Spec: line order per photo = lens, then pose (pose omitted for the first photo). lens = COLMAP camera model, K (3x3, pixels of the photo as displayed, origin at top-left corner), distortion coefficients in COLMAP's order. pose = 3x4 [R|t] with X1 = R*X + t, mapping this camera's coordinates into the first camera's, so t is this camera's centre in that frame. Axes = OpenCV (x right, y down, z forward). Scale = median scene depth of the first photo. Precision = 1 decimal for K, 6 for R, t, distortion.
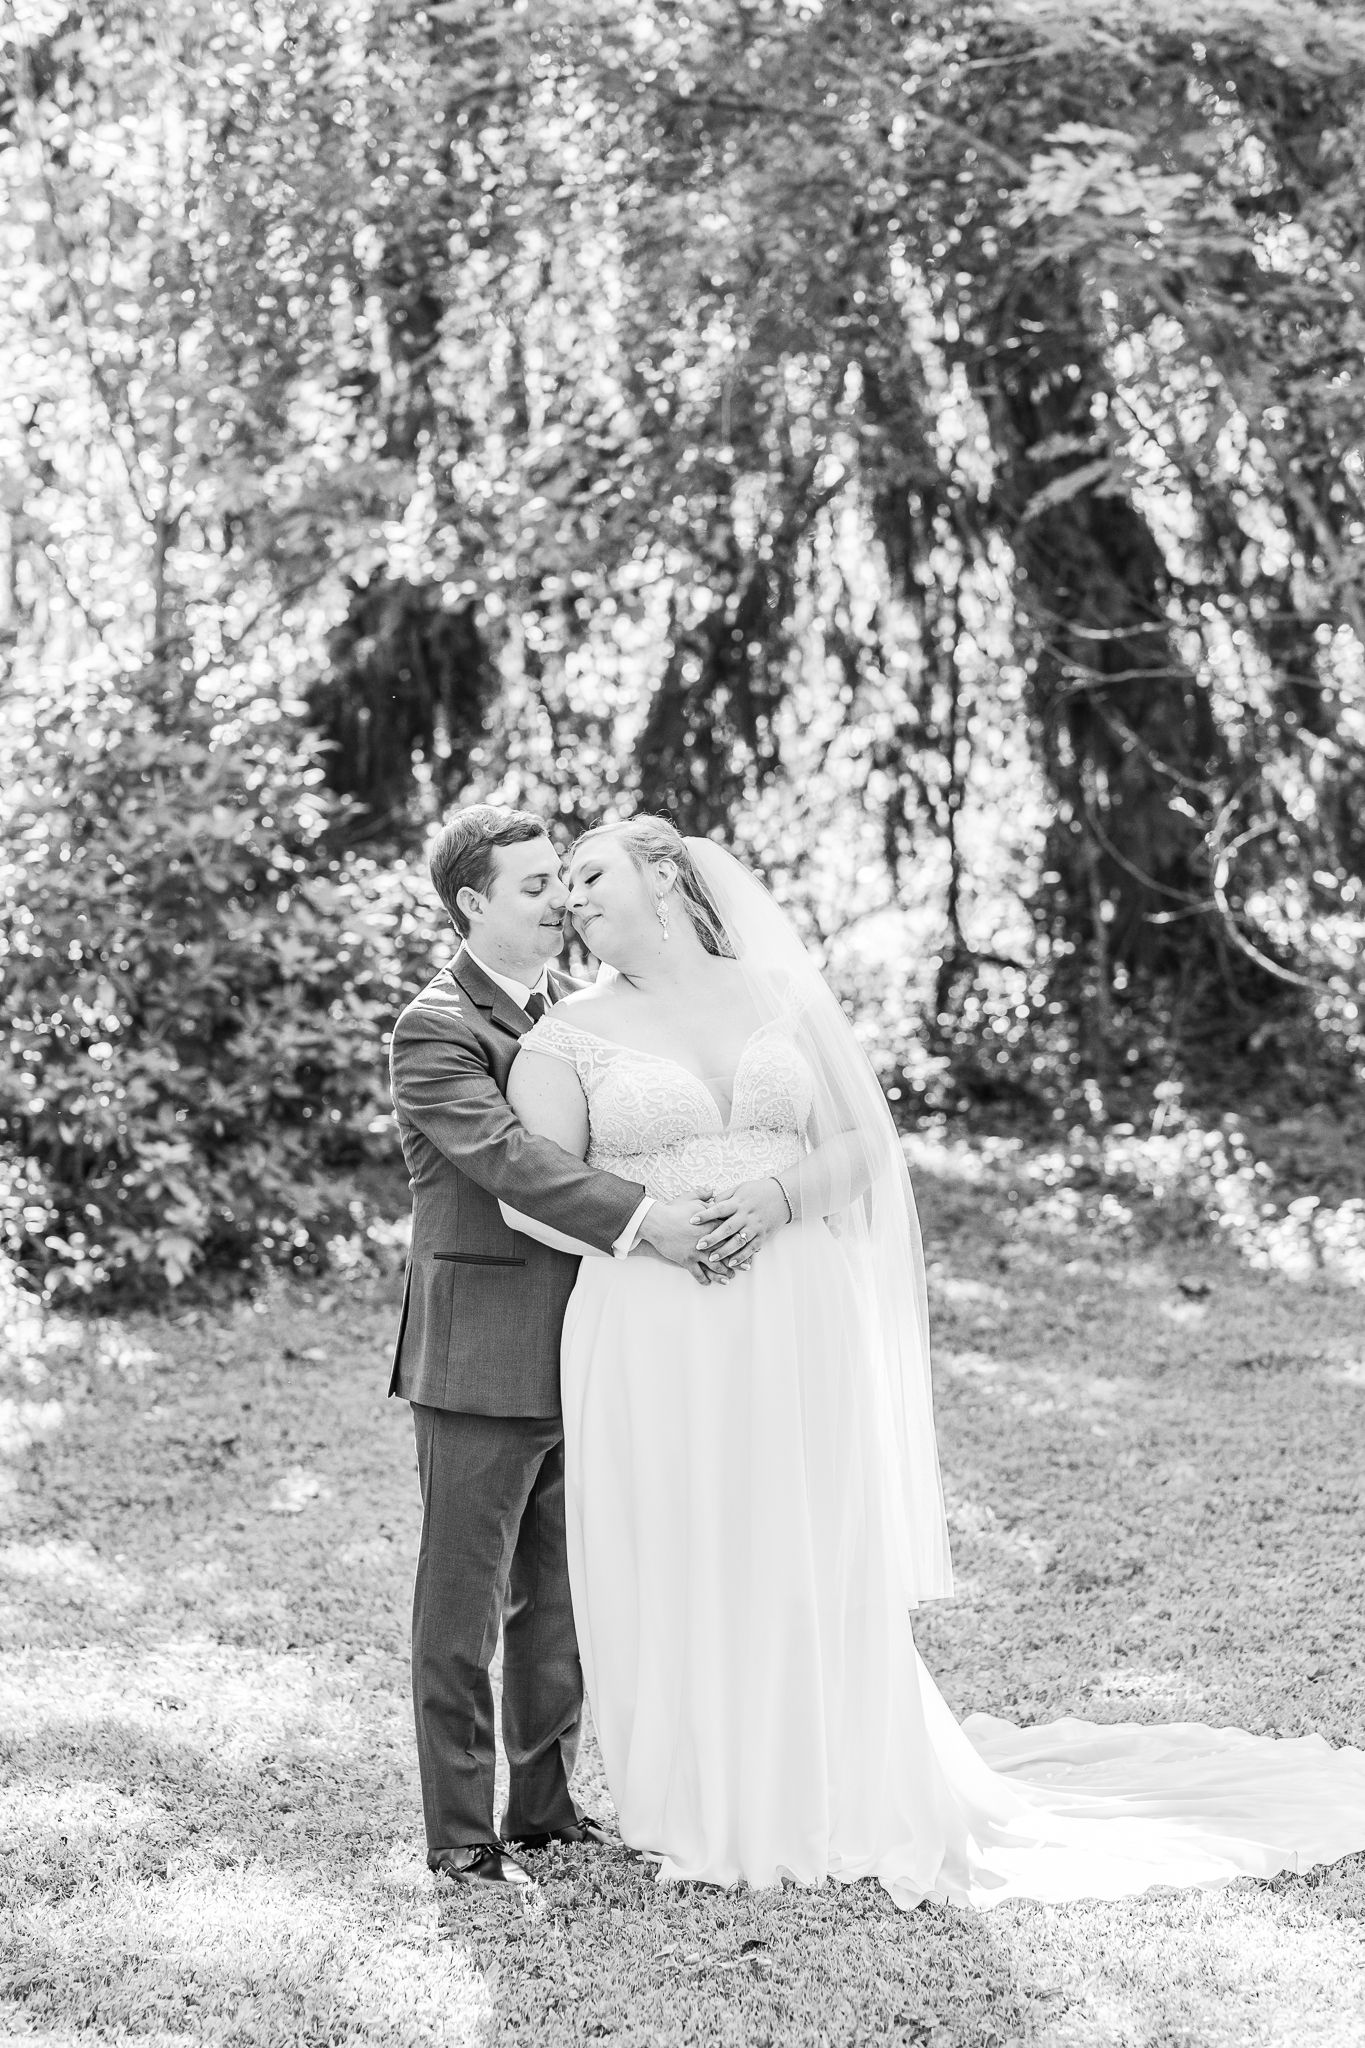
lens RADIAL K [[5599.4, 0, 682.5], [0, 5599.4, 1024.0], [0, 0, 1]] dist [0.005567, 0.565700]
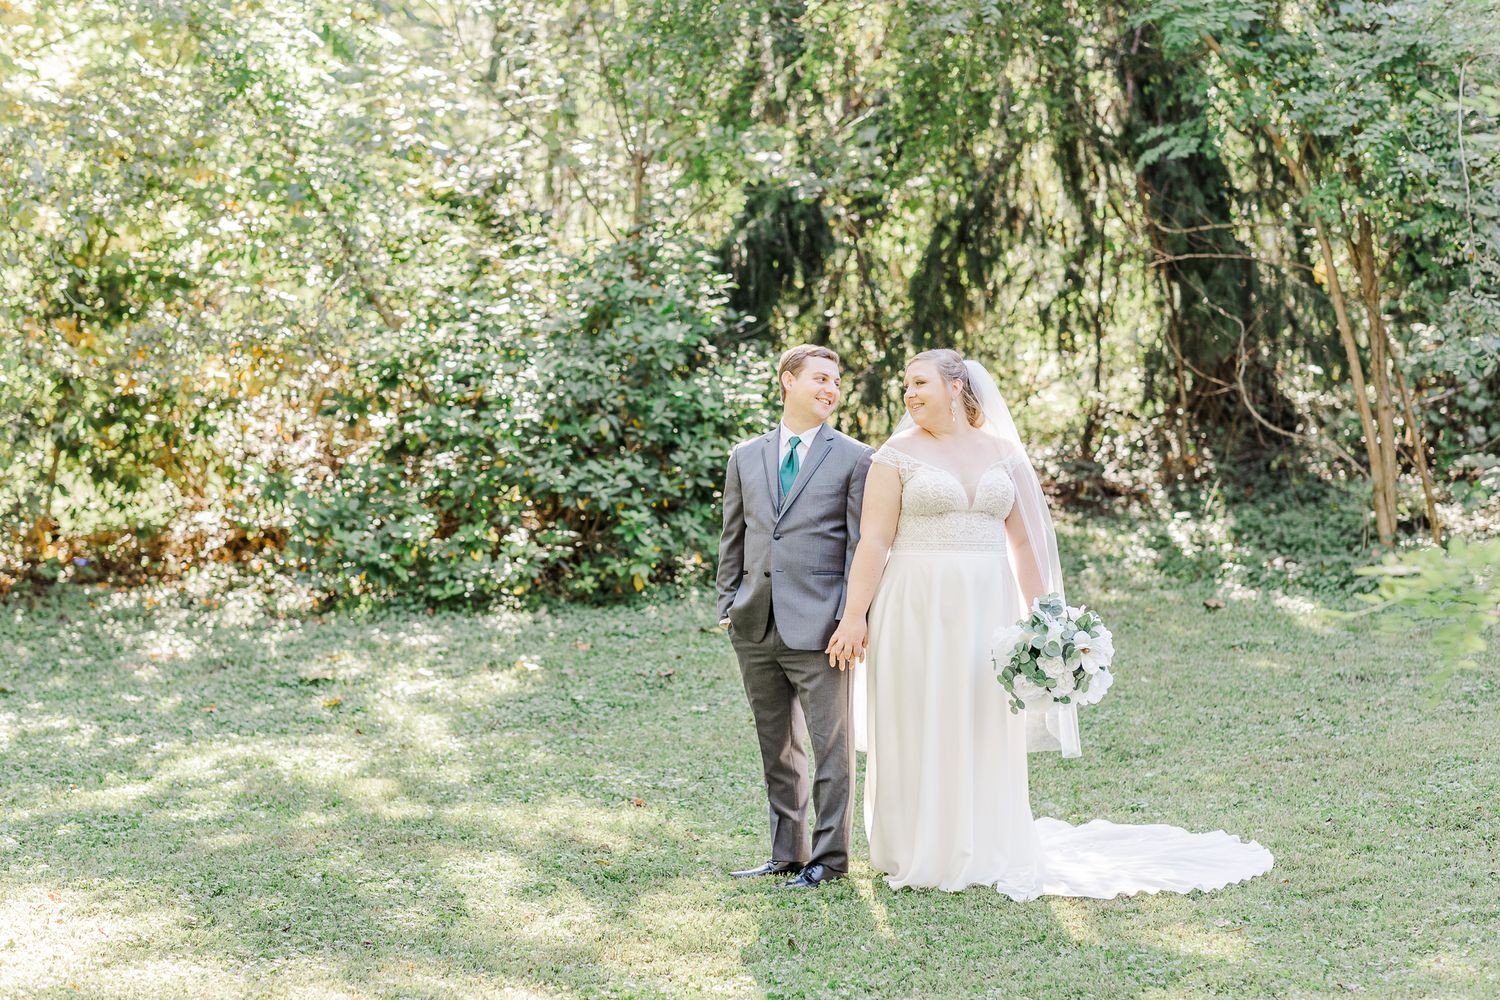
lens RADIAL K [[3717.0, 0, 750.0], [0, 3717.0, 500.0], [0, 0, 1]] dist [-0.005911, -0.094964]
pose [[0.998115, 0.021804, -0.057373, 0.011376], [-0.020824, 0.999628, 0.017624, -0.003643], [0.057736, -0.016396, 0.998197, -0.172311]]
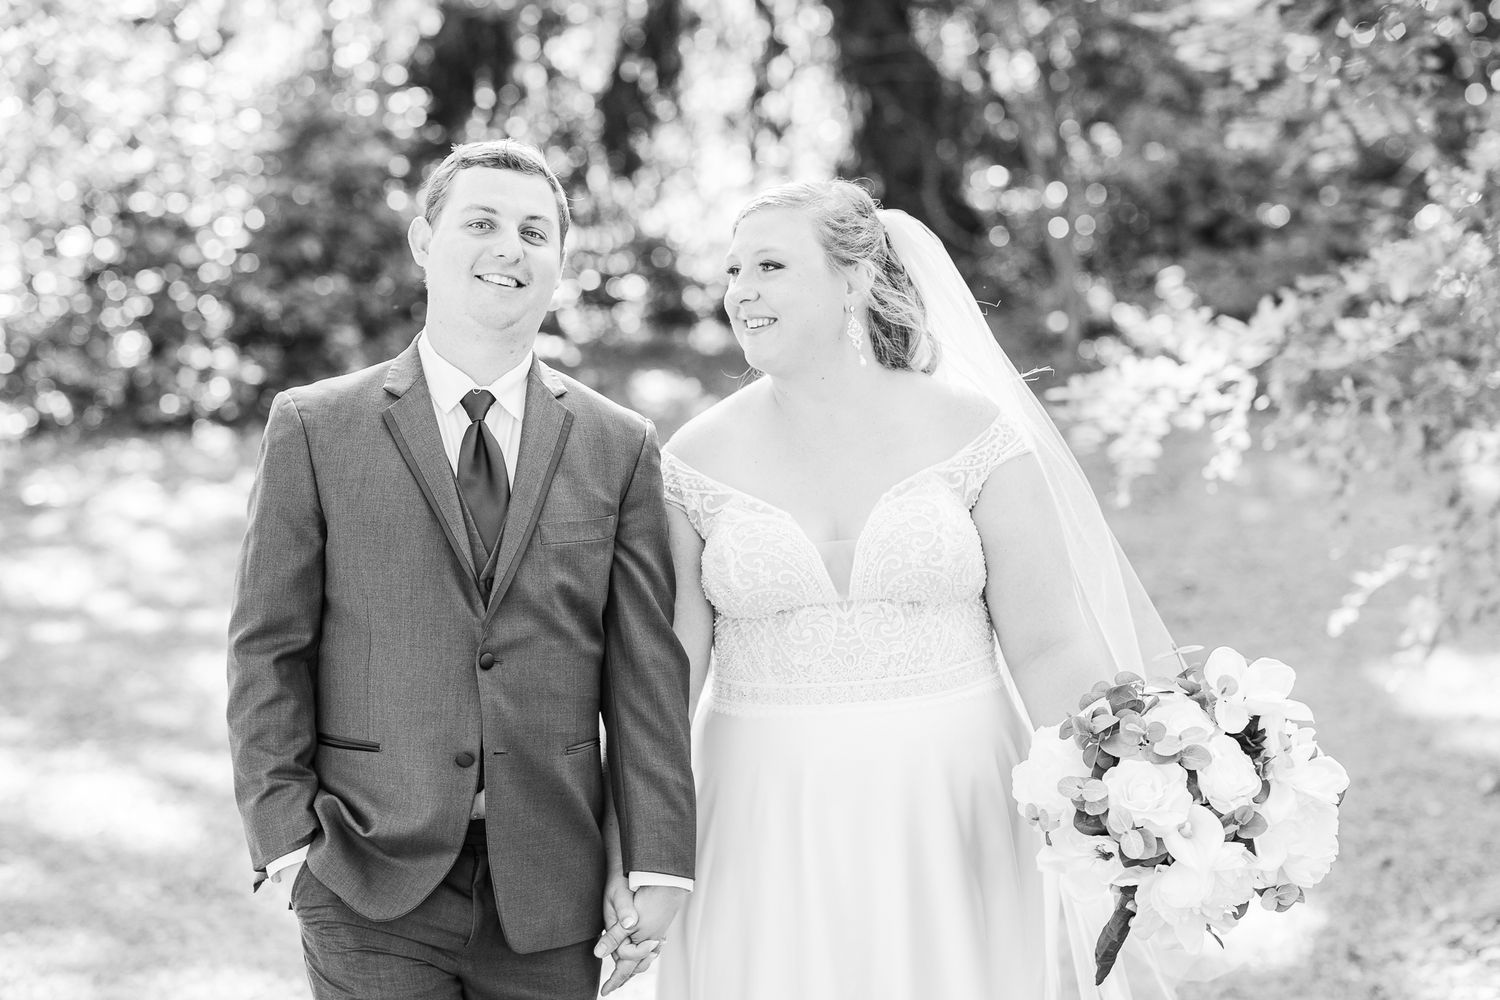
lens RADIAL K [[4101.2, 0, 750.0], [0, 4101.2, 500.0], [0, 0, 1]] dist [0.005567, 0.565700]
pose [[0.999440, -0.000498, 0.033450, -0.004565], [-0.001597, 0.998039, 0.062574, -0.006823], [-0.033416, -0.062592, 0.997480, -0.315905]]
